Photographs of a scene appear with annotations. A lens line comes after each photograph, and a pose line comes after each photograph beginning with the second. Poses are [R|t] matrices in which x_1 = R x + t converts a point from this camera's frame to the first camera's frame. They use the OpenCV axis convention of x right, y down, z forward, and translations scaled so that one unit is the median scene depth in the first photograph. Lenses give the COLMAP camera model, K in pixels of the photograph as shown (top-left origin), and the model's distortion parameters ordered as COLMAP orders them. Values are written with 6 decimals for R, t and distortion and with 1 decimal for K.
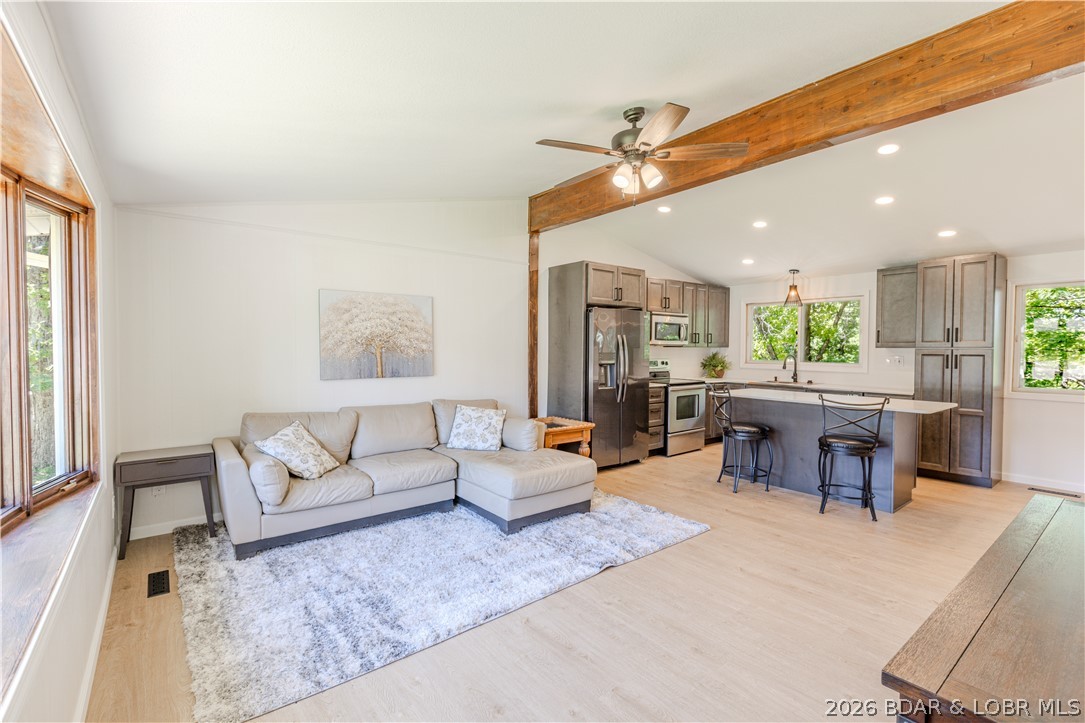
lens RADIAL K [[484.0, 0, 534.5], [0, 484.0, 358.8], [0, 0, 1]] dist [-0.001015, 0.000705]
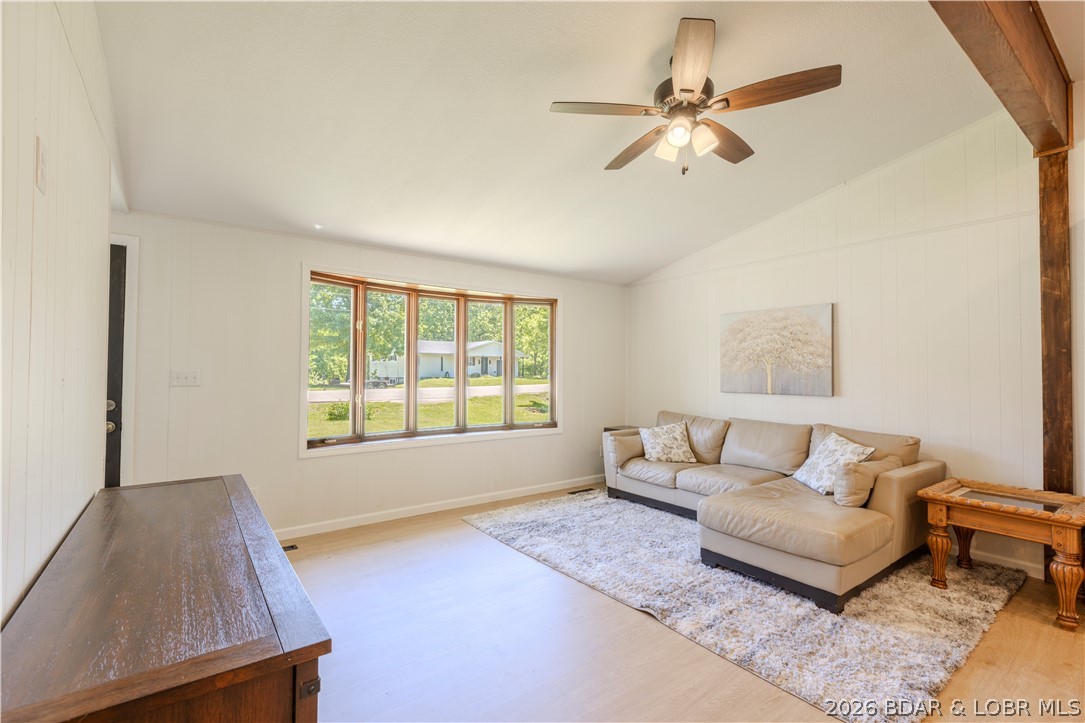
lens RADIAL K [[484.0, 0, 539.5], [0, 484.0, 359.9], [0, 0, 1]] dist [-0.001015, 0.000705]
pose [[-0.024971, -0.028627, -0.999278, 0.587805], [-0.030812, 0.999137, -0.027853, 0.009651], [0.999213, 0.030094, -0.025832, 0.470840]]
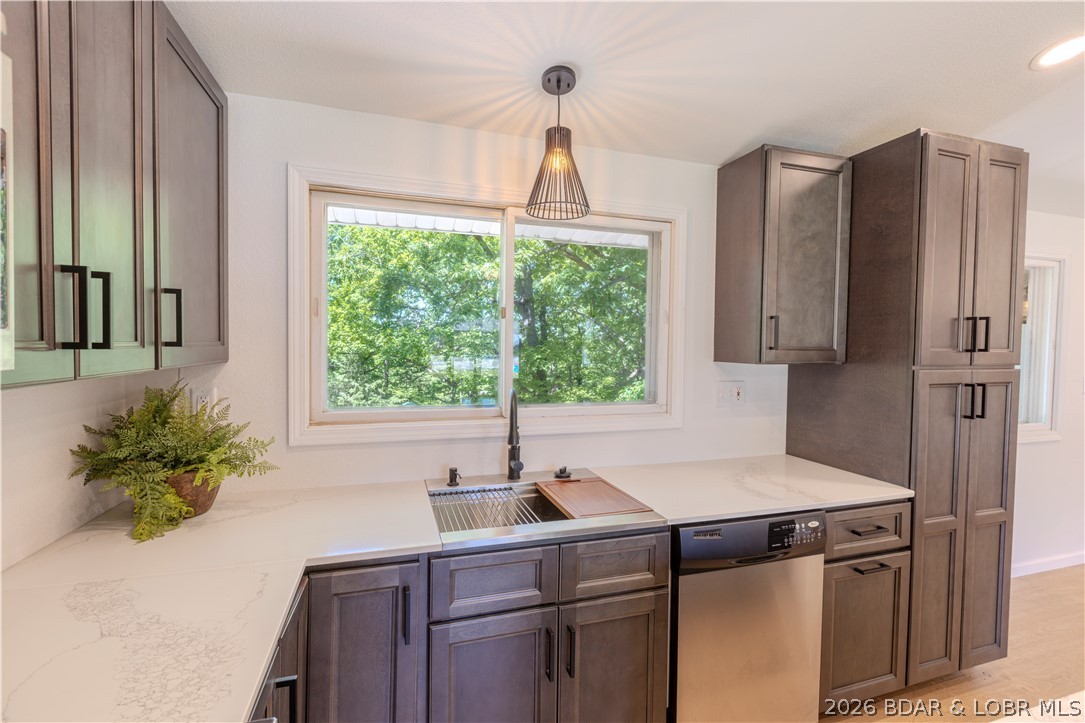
lens RADIAL K [[484.0, 0, 543.3], [0, 484.0, 363.8], [0, 0, 1]] dist [-0.001015, 0.000705]
pose [[0.340362, -0.037736, 0.939537, 0.344240], [0.013089, 0.999288, 0.035394, -0.041944], [-0.940203, 0.000251, 0.340614, 1.132584]]
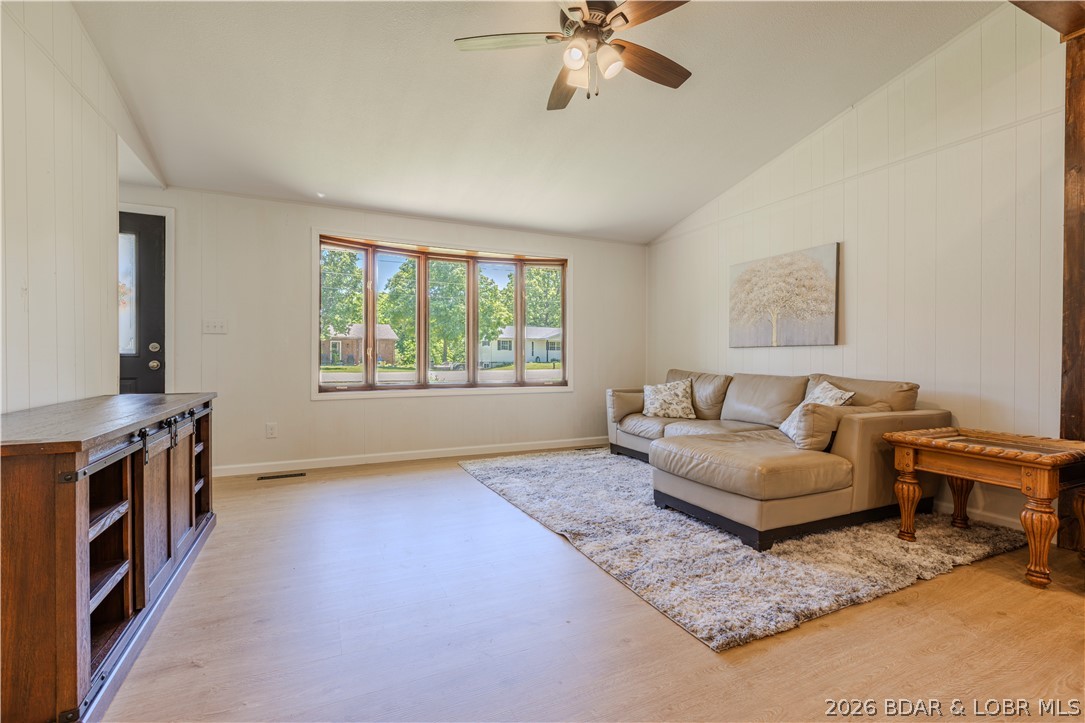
lens RADIAL K [[484.0, 0, 537.7], [0, 484.0, 360.0], [0, 0, 1]] dist [-0.001015, 0.000705]
pose [[-0.225525, -0.001471, -0.974236, 0.586775], [-0.030101, 0.999532, 0.005459, 0.063092], [0.973772, 0.030557, -0.225464, 0.656355]]
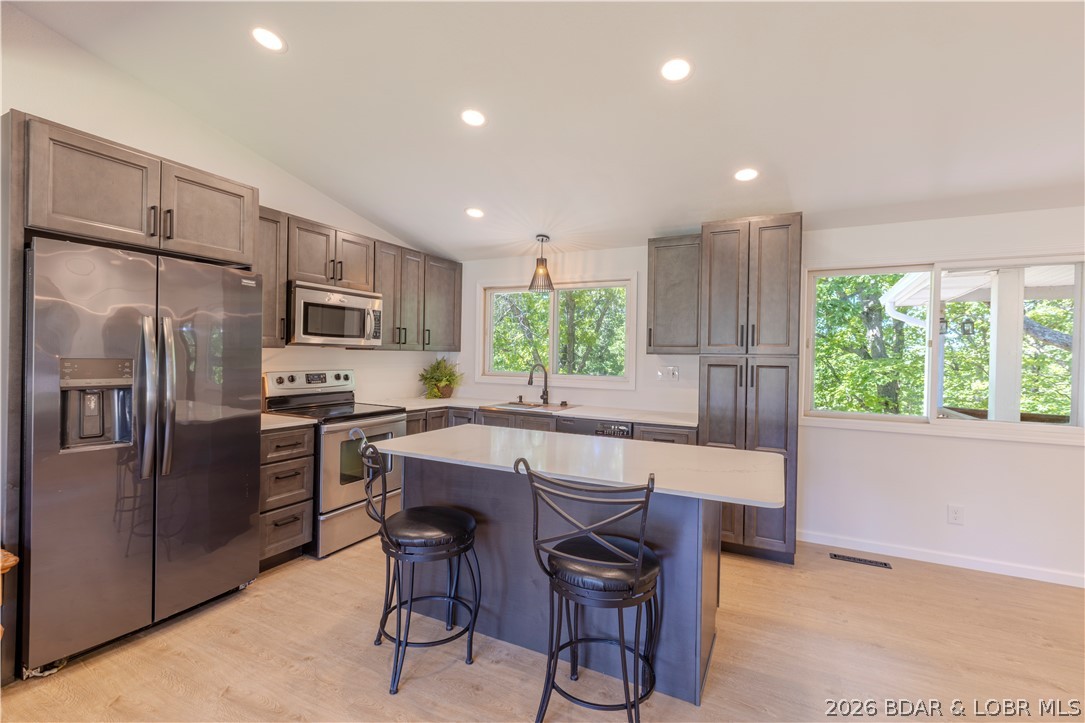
lens RADIAL K [[484.0, 0, 538.5], [0, 484.0, 359.2], [0, 0, 1]] dist [-0.001015, 0.000705]
pose [[0.906356, 0.006704, 0.422462, 0.311364], [-0.002075, 0.999933, -0.011417, -0.008427], [-0.422510, 0.009471, 0.906309, 0.496702]]
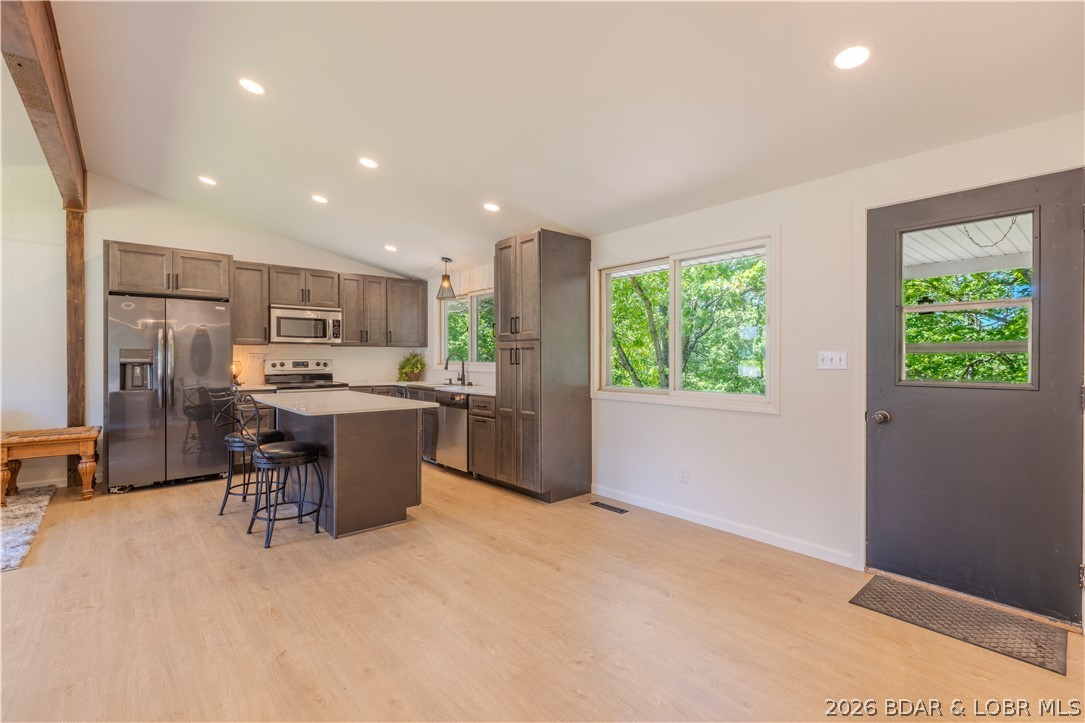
lens RADIAL K [[484.0, 0, 537.8], [0, 484.0, 361.2], [0, 0, 1]] dist [-0.001015, 0.000705]
pose [[0.998973, -0.006451, 0.044857, 0.818474], [0.007270, 0.999809, -0.018116, 0.029228], [-0.044731, 0.018424, 0.998829, 0.129902]]
